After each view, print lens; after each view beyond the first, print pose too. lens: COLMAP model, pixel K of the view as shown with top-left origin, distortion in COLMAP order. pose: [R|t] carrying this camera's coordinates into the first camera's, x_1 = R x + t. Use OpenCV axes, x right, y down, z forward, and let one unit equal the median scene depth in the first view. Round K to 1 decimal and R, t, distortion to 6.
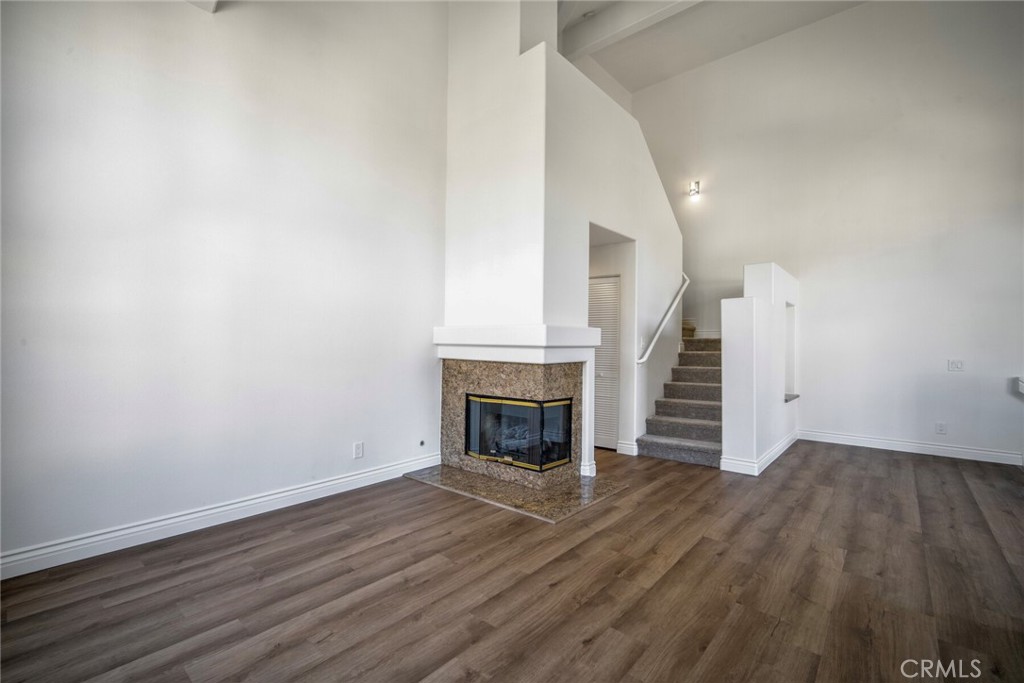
lens RADIAL K [[449.8, 0, 508.6], [0, 449.8, 340.0], [0, 0, 1]] dist [-0.003665, -0.000408]
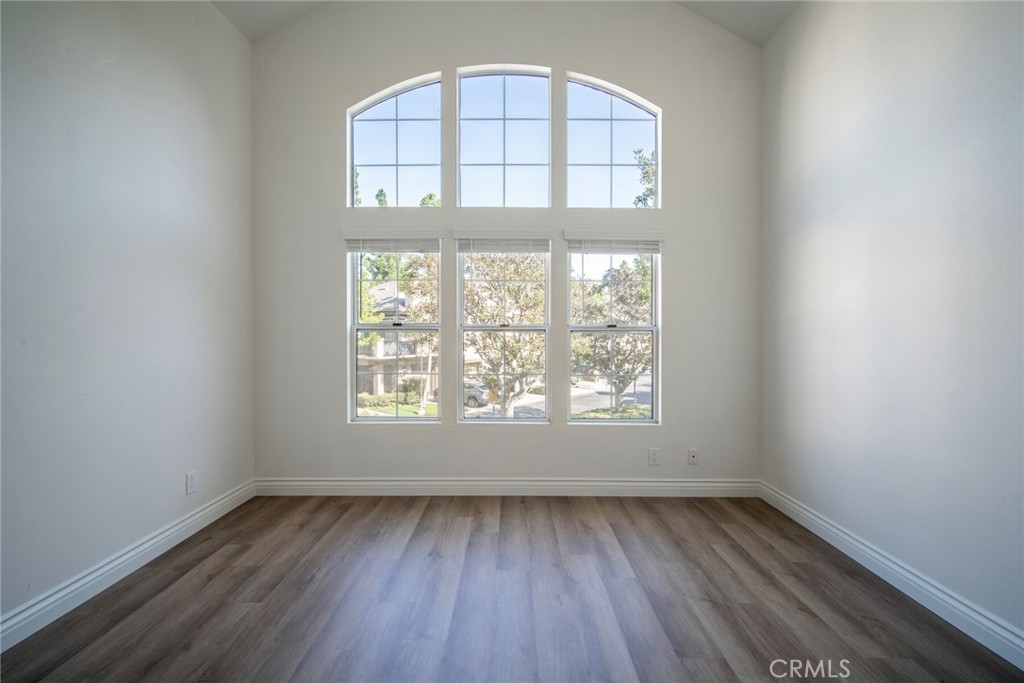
lens RADIAL K [[473.5, 0, 508.9], [0, 473.5, 326.8], [0, 0, 1]] dist [-0.006390, -0.000416]
pose [[-0.762628, -0.004853, -0.646819, 0.322710], [0.000425, 0.999968, -0.008004, -0.019633], [0.646837, -0.006379, -0.762602, 1.208874]]
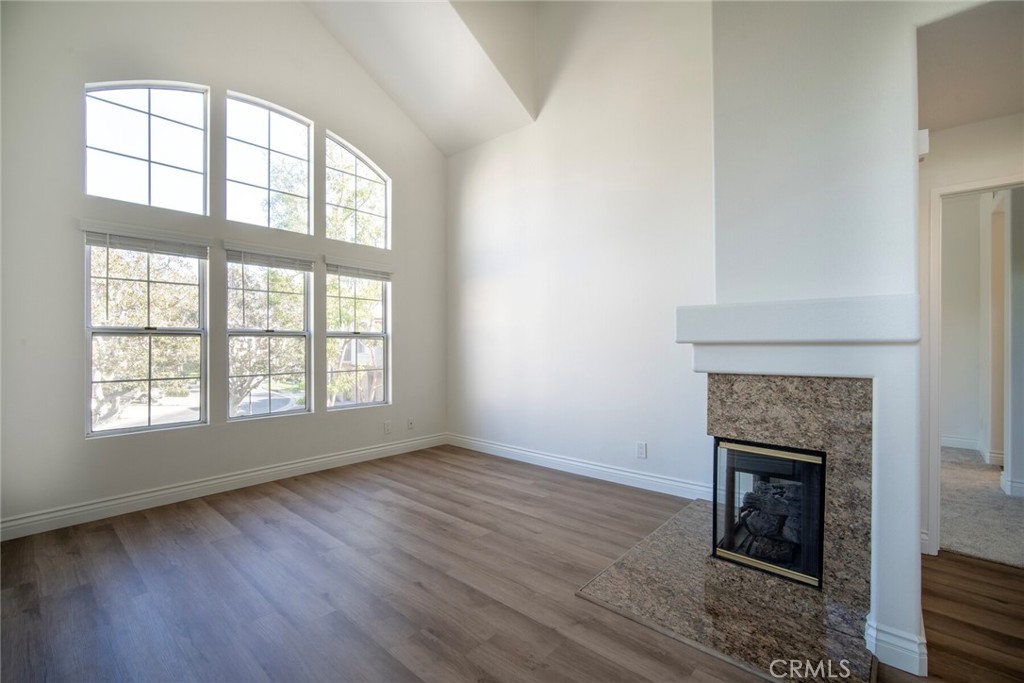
lens RADIAL K [[449.8, 0, 508.6], [0, 449.8, 340.0], [0, 0, 1]] dist [-0.003665, -0.000408]
pose [[-0.017542, -0.012570, -0.999767, 0.871177], [0.013039, 0.999833, -0.012799, 0.019911], [0.999761, -0.013261, -0.017375, 0.977672]]
